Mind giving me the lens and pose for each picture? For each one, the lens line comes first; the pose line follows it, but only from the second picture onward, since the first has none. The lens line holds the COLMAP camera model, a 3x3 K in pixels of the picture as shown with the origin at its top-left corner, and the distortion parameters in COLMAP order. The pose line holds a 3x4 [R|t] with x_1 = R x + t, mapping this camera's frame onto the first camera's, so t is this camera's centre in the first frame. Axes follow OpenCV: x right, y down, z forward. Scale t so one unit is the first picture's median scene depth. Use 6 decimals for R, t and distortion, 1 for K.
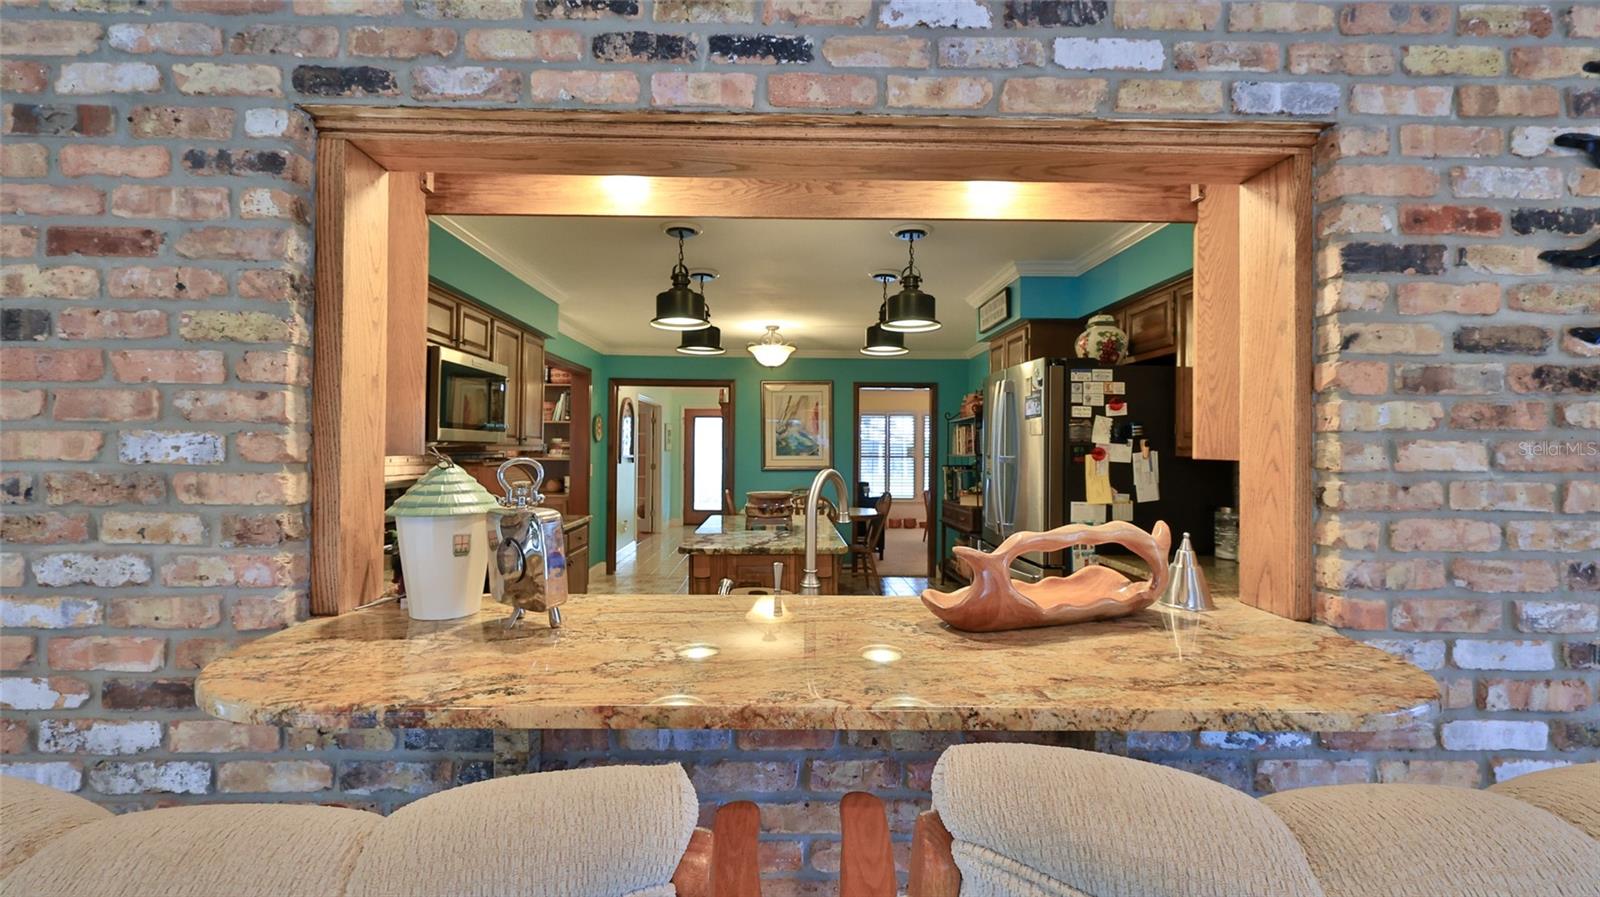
lens RADIAL K [[707.0, 0, 798.0], [0, 707.0, 439.8], [0, 0, 1]] dist [0.000015, -0.000180]
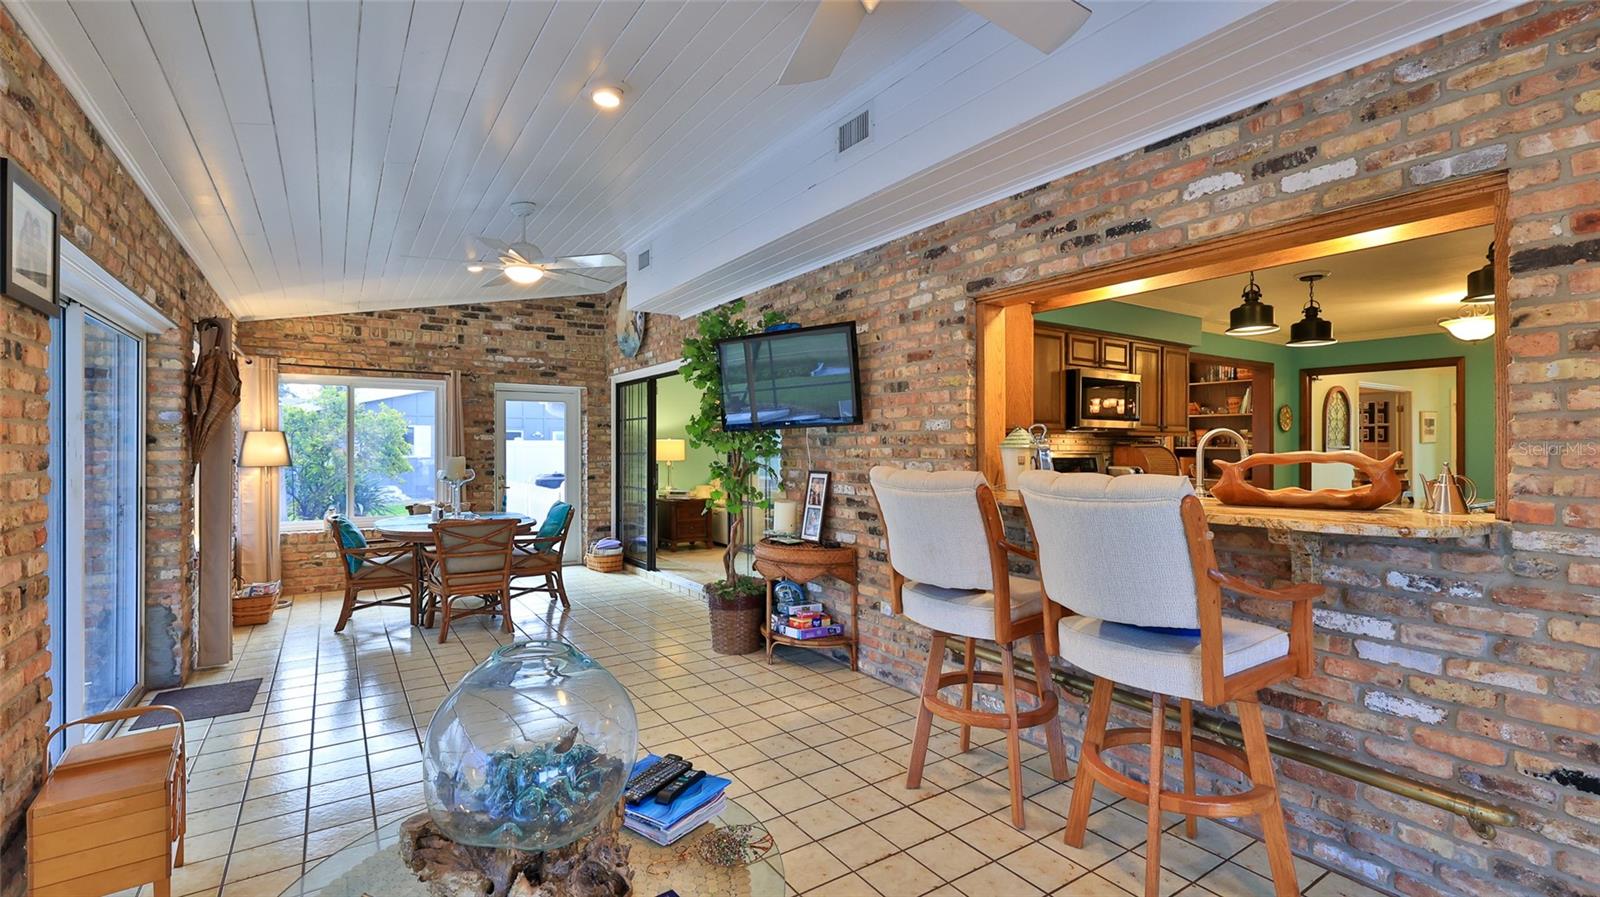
lens RADIAL K [[707.0, 0, 801.2], [0, 707.0, 448.4], [0, 0, 1]] dist [0.000015, -0.000180]
pose [[0.539873, -0.008561, -0.841703, 1.206577], [0.016241, 0.999868, 0.000247, 0.094917], [0.841590, -0.013804, 0.539941, -0.997027]]
